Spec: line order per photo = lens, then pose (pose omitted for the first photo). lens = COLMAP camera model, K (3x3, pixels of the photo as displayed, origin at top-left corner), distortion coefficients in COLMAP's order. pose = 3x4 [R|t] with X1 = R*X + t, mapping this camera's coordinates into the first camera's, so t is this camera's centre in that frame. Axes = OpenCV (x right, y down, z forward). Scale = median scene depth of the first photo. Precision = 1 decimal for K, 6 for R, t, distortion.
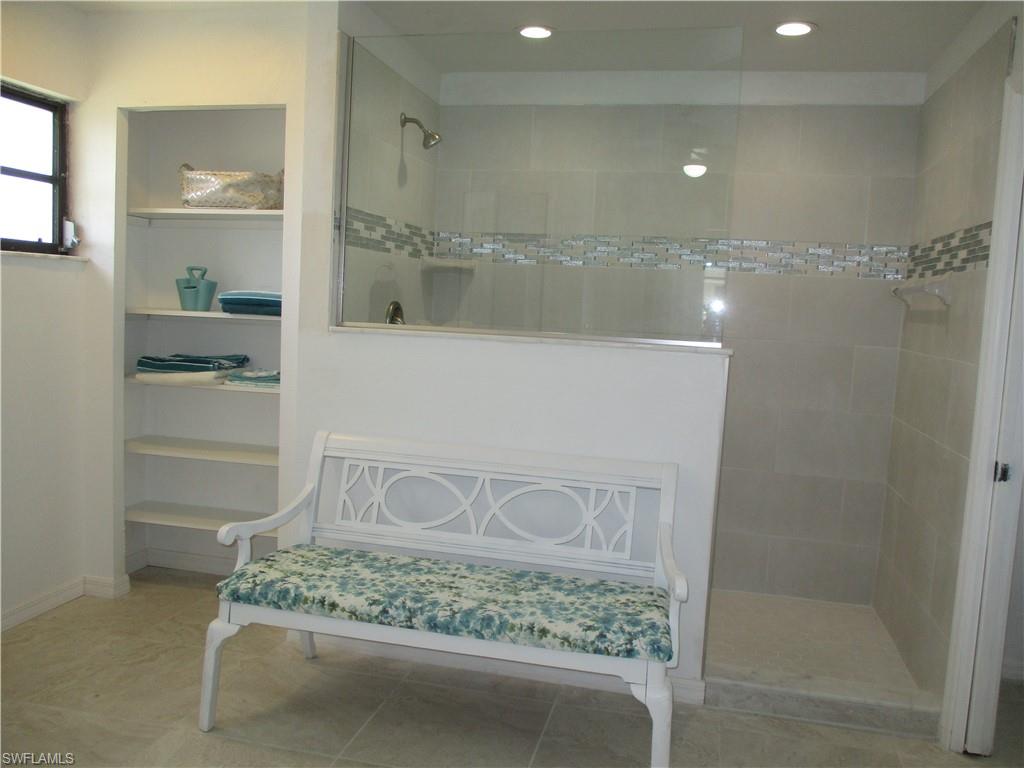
lens RADIAL K [[841.8, 0, 507.6], [0, 841.8, 371.5], [0, 0, 1]] dist [-0.031858, 0.004849]
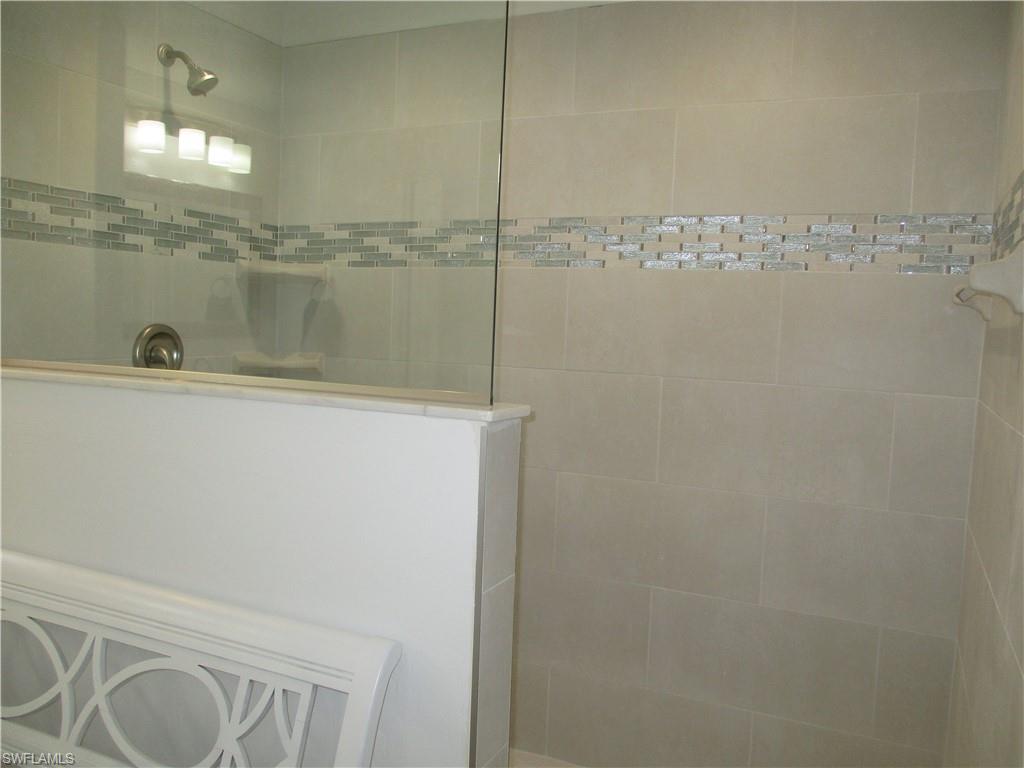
lens RADIAL K [[841.8, 0, 507.6], [0, 841.8, 371.5], [0, 0, 1]] dist [-0.031858, 0.004849]
pose [[0.979205, 0.001223, -0.202871, 0.276609], [-0.007907, 0.999452, -0.032137, -0.025936], [0.202720, 0.033073, 0.978678, 0.401393]]
